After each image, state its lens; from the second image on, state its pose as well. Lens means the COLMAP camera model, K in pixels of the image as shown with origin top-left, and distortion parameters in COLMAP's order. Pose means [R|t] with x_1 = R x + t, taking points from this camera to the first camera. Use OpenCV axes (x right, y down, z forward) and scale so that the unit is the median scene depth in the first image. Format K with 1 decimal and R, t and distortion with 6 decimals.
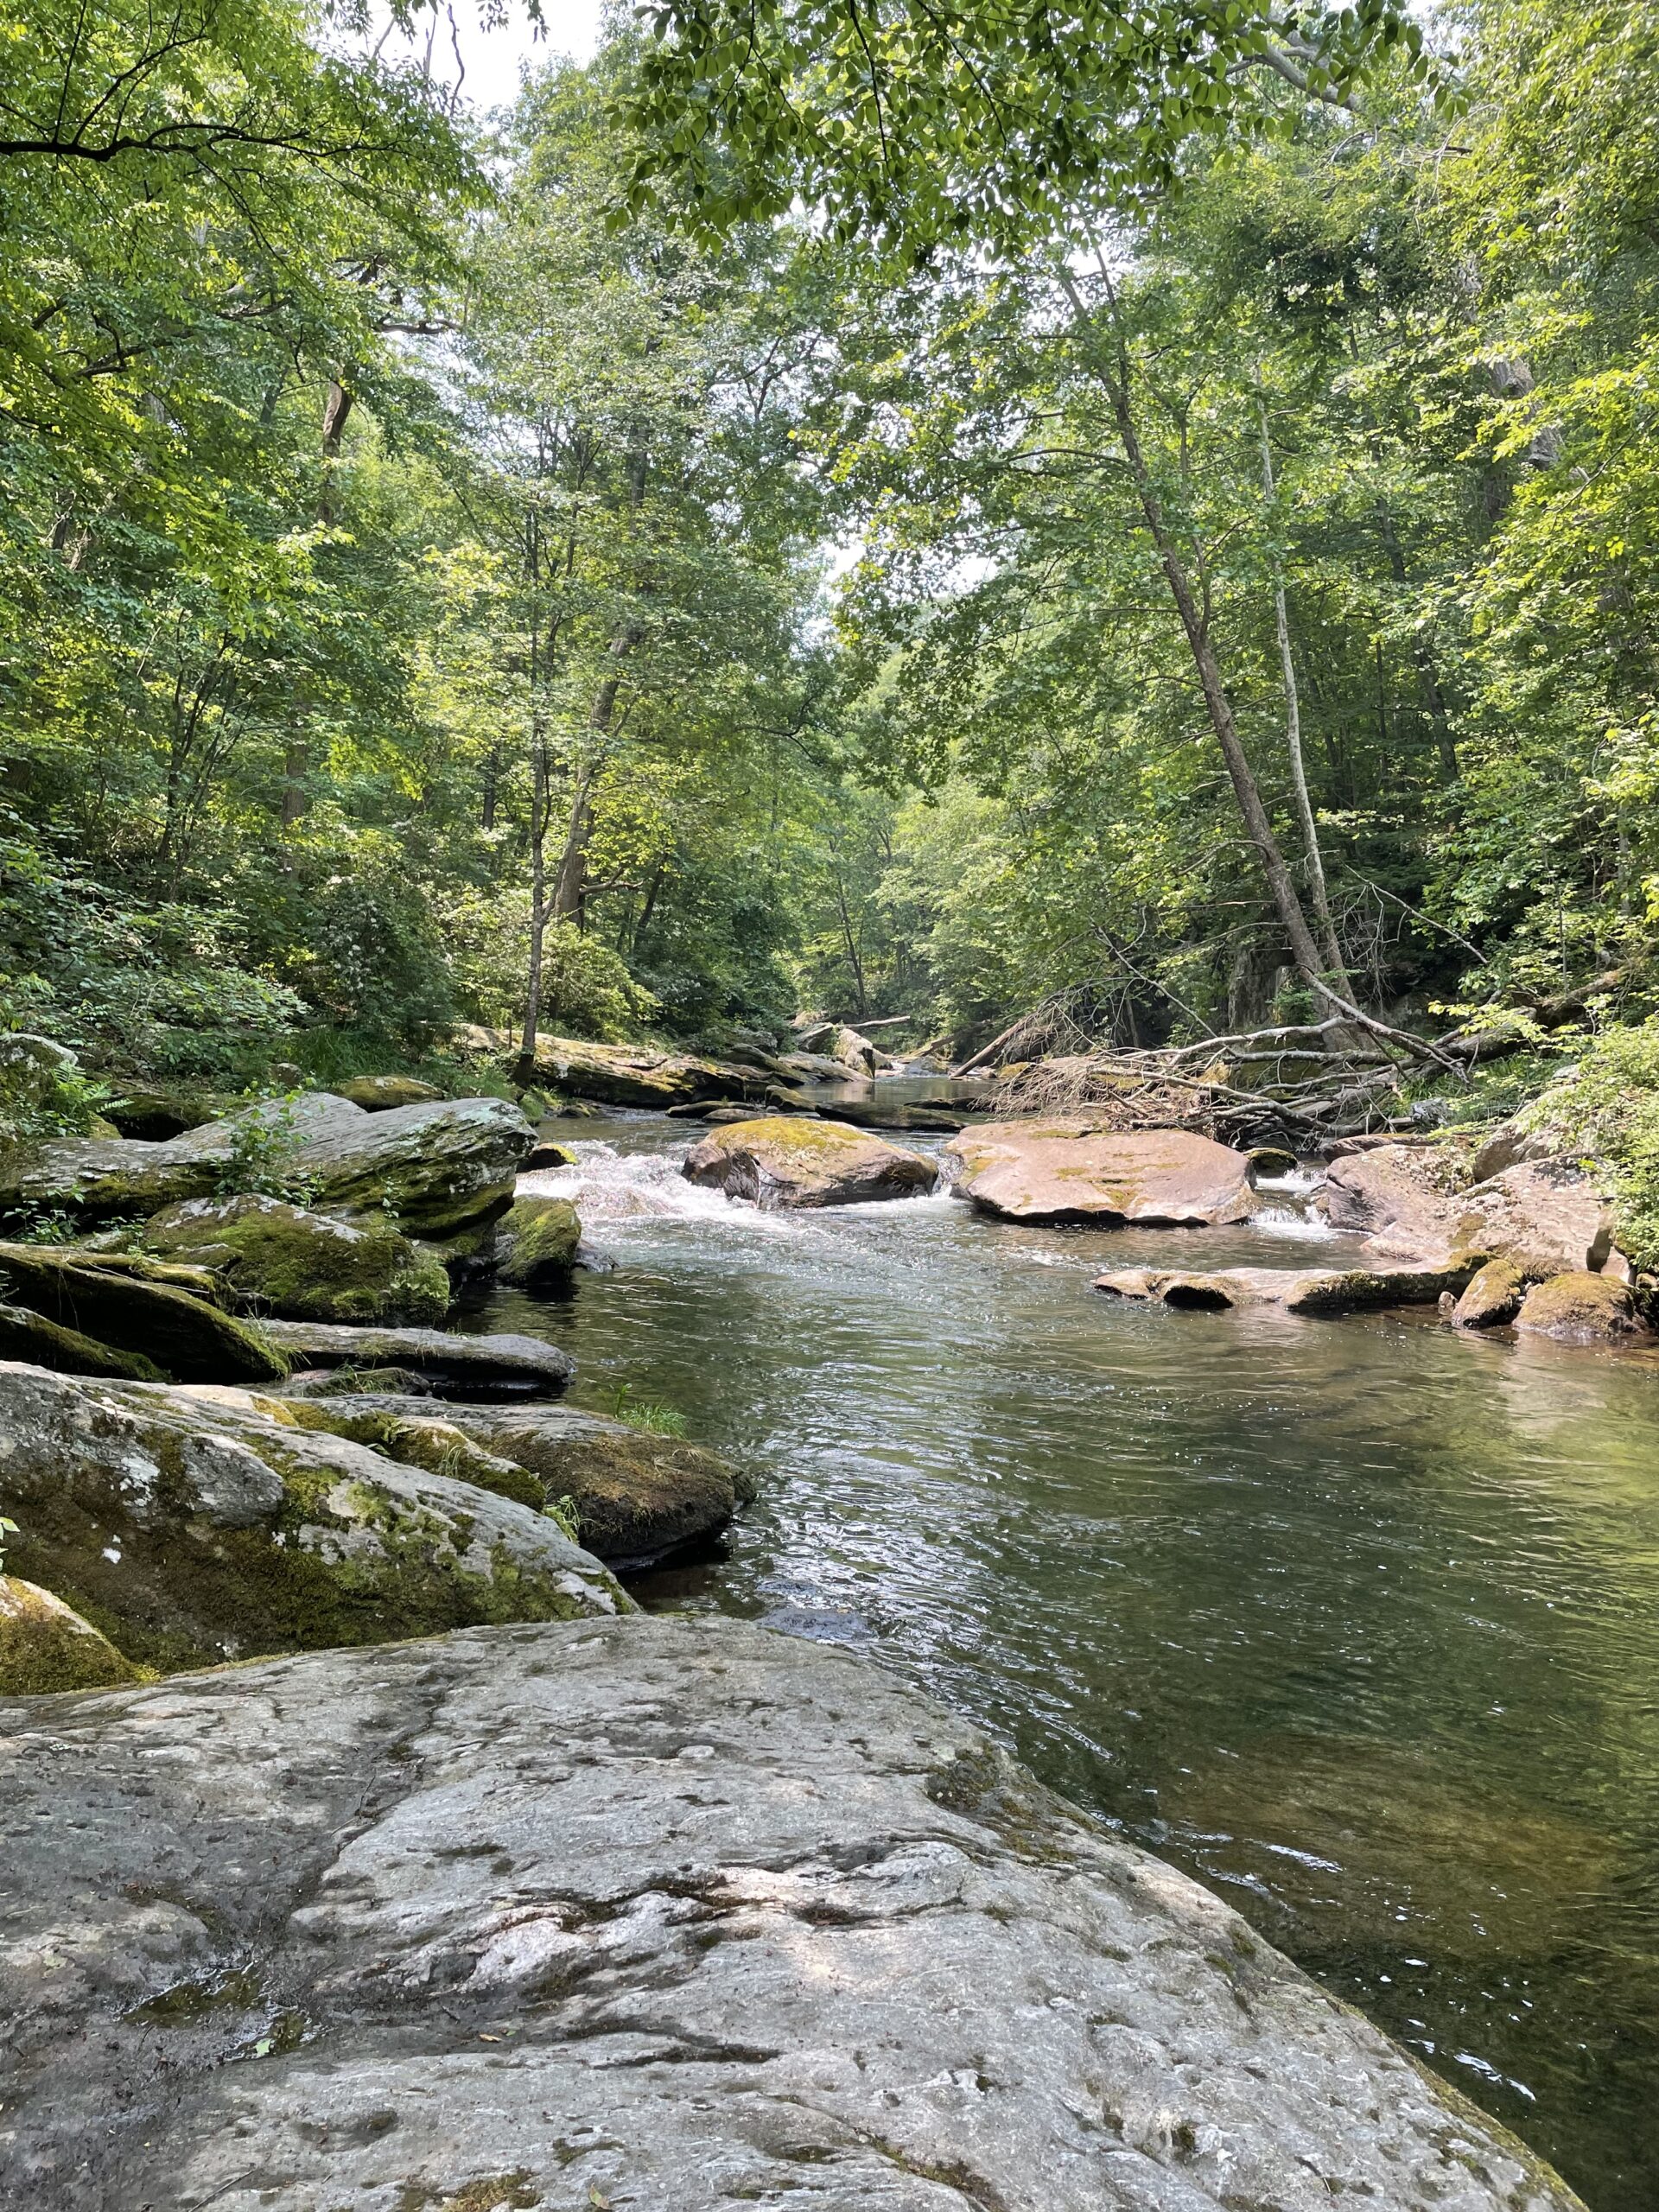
lens RADIAL K [[1670.0, 0, 814.5], [0, 1670.0, 1100.1], [0, 0, 1]] dist [0.042486, -0.000345]
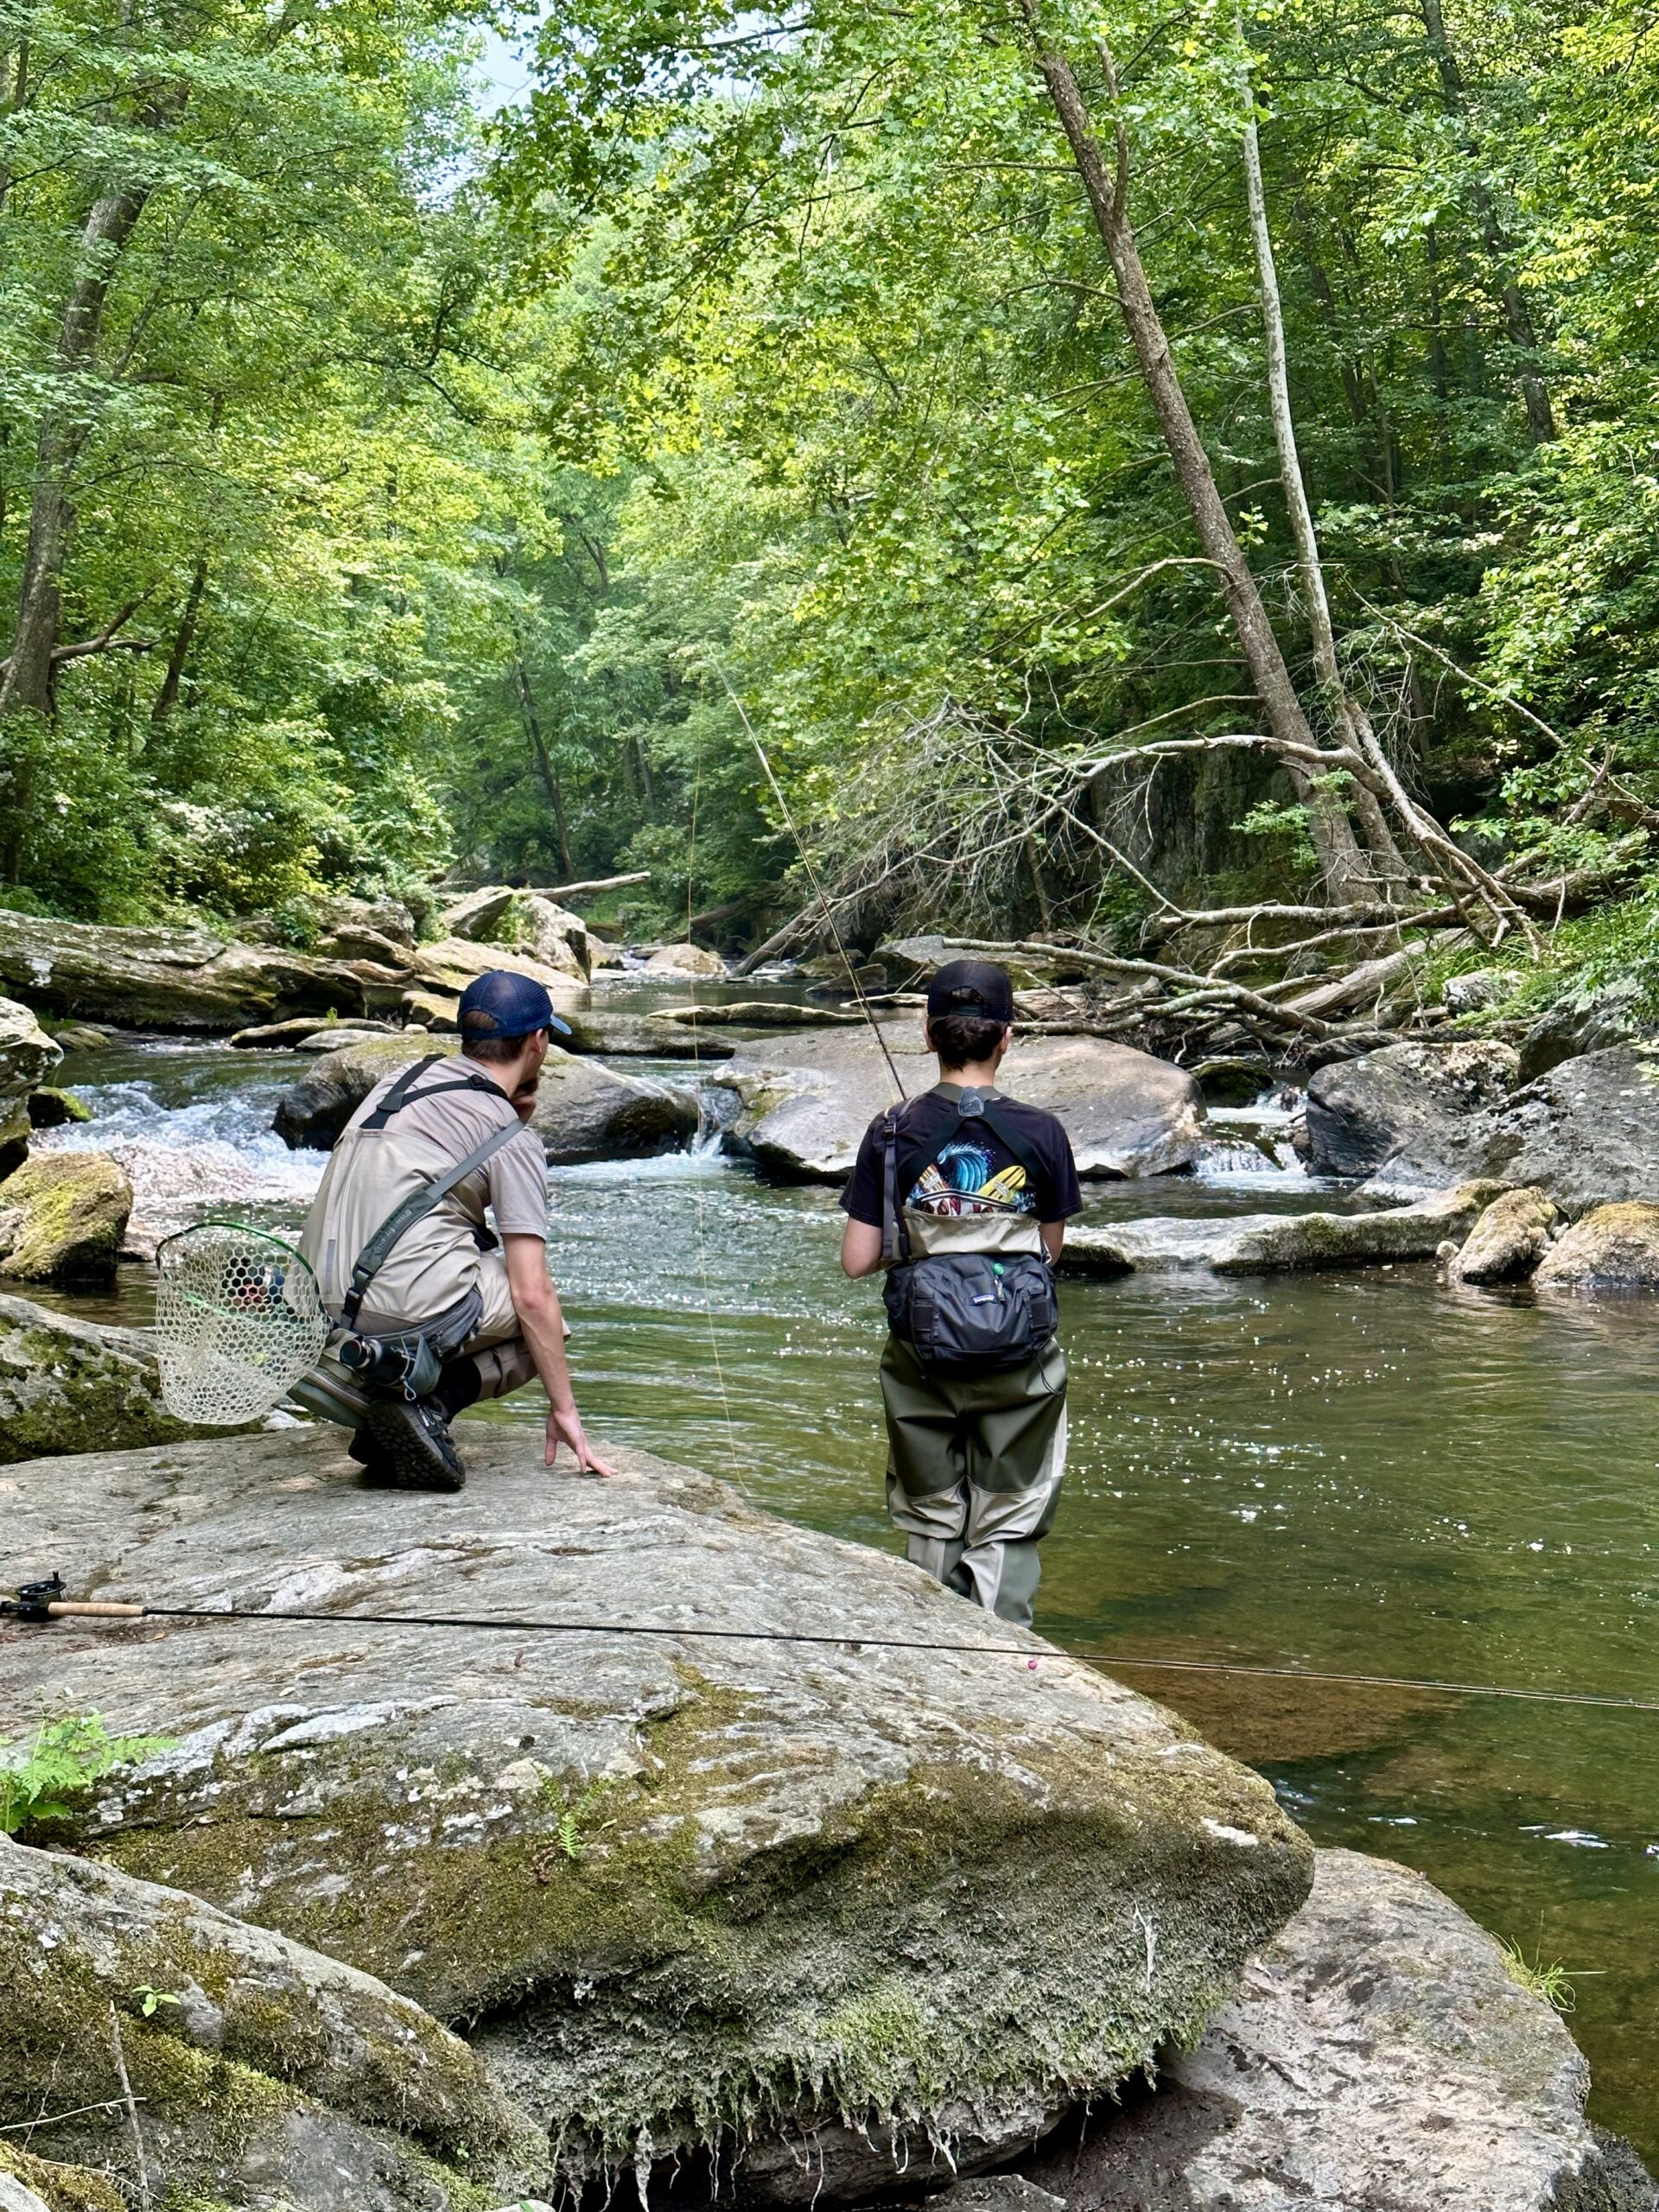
lens RADIAL K [[3061.6, 0, 834.8], [0, 3061.6, 1118.4], [0, 0, 1]] dist [0.130021, 0.000000]
pose [[0.992974, -0.031792, 0.113980, -0.004428], [0.028561, 0.999146, 0.029868, 0.012474], [-0.114832, -0.026403, 0.993034, -0.118434]]
